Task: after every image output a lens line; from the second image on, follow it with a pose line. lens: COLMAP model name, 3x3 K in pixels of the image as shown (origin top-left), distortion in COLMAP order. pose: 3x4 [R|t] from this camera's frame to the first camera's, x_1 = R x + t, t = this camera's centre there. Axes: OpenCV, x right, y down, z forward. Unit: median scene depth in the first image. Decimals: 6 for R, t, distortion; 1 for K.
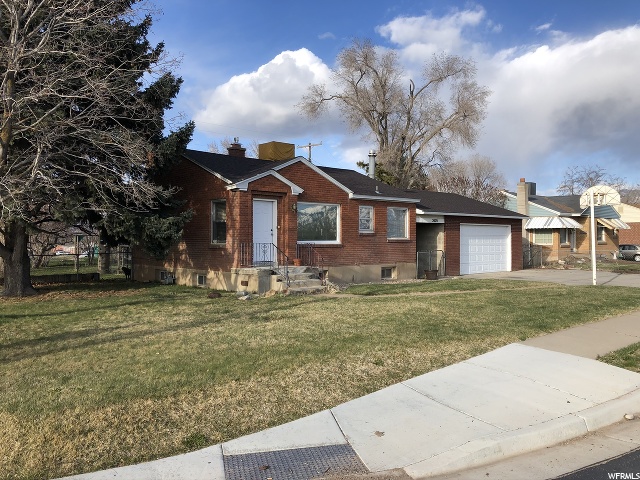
lens RADIAL K [[526.3, 0, 318.7], [0, 526.3, 238.7], [0, 0, 1]] dist [0.027835, -0.014135]
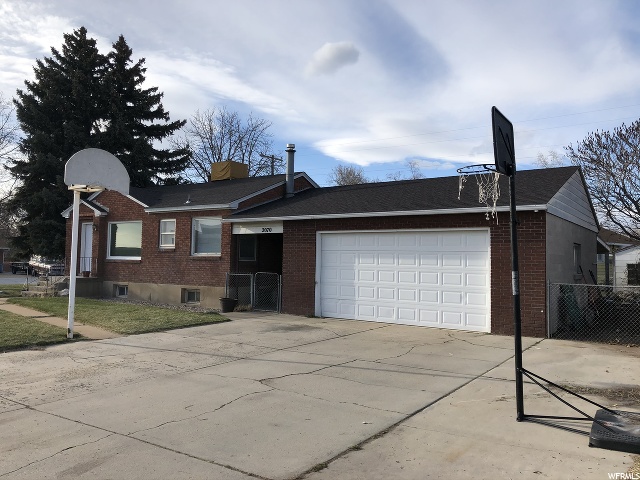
lens RADIAL K [[526.3, 0, 320.7], [0, 526.3, 235.1], [0, 0, 1]] dist [0.027835, -0.014135]
pose [[0.229691, -0.050146, -0.971971, 1.002984], [-0.023450, 0.998097, -0.057035, 0.011073], [0.972981, 0.035893, 0.228078, 1.015216]]
